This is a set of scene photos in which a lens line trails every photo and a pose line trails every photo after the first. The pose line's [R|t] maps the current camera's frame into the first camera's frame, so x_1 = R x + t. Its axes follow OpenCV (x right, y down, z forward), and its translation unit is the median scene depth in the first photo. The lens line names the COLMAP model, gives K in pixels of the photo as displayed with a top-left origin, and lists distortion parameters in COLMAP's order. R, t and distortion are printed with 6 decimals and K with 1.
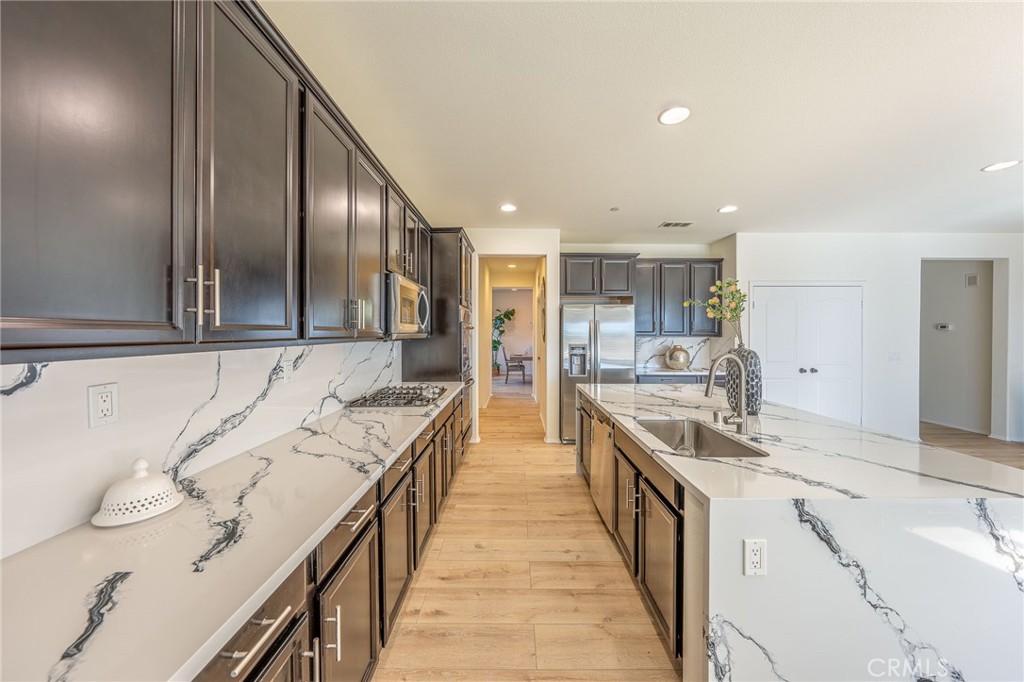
lens RADIAL K [[354.0, 0, 513.0], [0, 354.0, 328.8], [0, 0, 1]] dist [0.000403, 0.000057]
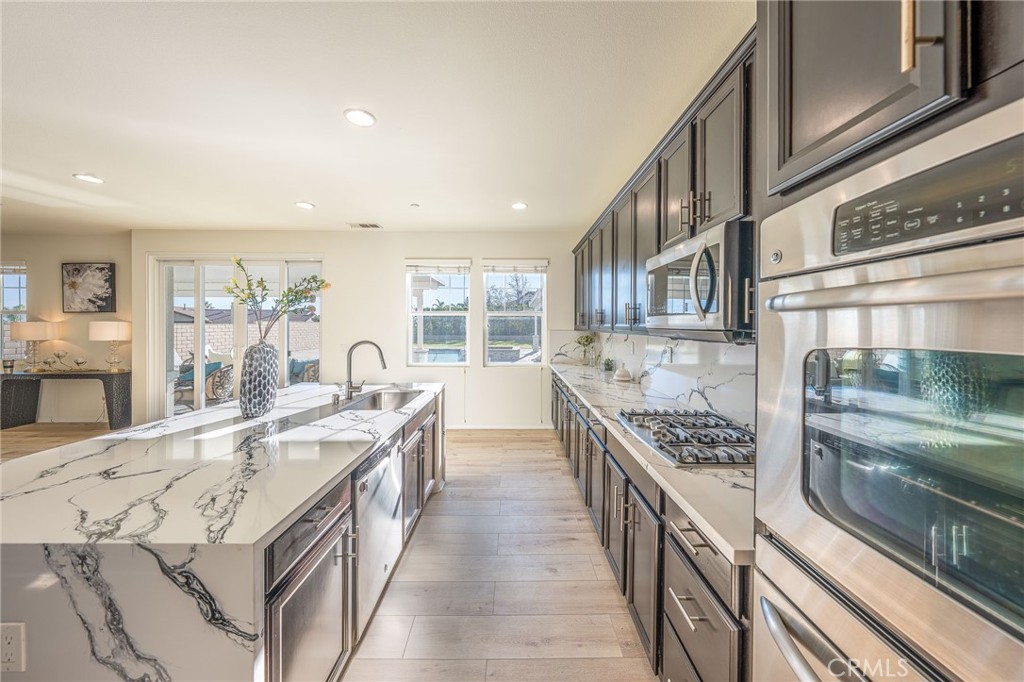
lens RADIAL K [[354.0, 0, 513.0], [0, 354.0, 328.8], [0, 0, 1]] dist [0.000403, 0.000057]
pose [[-0.999973, -0.004087, -0.006081, 0.011193], [-0.004113, 0.999982, 0.004372, 0.004029], [0.006063, 0.004397, -0.999972, 2.001420]]
